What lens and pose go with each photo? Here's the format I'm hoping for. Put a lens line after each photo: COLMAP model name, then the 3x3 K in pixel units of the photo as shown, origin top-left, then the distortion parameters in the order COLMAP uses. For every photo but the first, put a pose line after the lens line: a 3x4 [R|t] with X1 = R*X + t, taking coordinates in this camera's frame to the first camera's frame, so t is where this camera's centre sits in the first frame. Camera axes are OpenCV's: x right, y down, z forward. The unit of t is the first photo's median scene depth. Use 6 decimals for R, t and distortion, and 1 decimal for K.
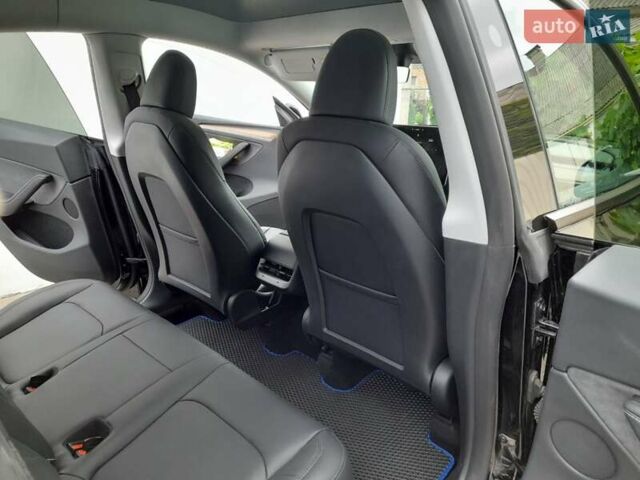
lens RADIAL K [[461.0, 0, 320.0], [0, 461.0, 240.0], [0, 0, 1]] dist [0.082198, -0.072752]
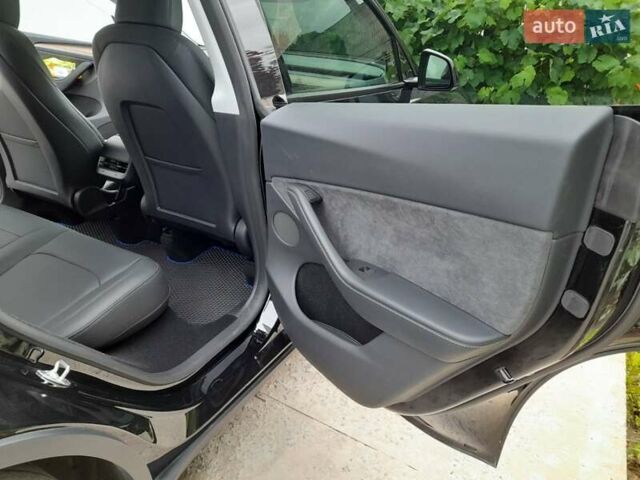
lens RADIAL K [[461.0, 0, 320.0], [0, 461.0, 240.0], [0, 0, 1]] dist [0.082198, -0.072752]
pose [[0.972678, -0.071871, 0.220755, 0.136388], [0.045280, 0.991344, 0.123238, 0.128232], [-0.227702, -0.109875, 0.967512, -0.297413]]
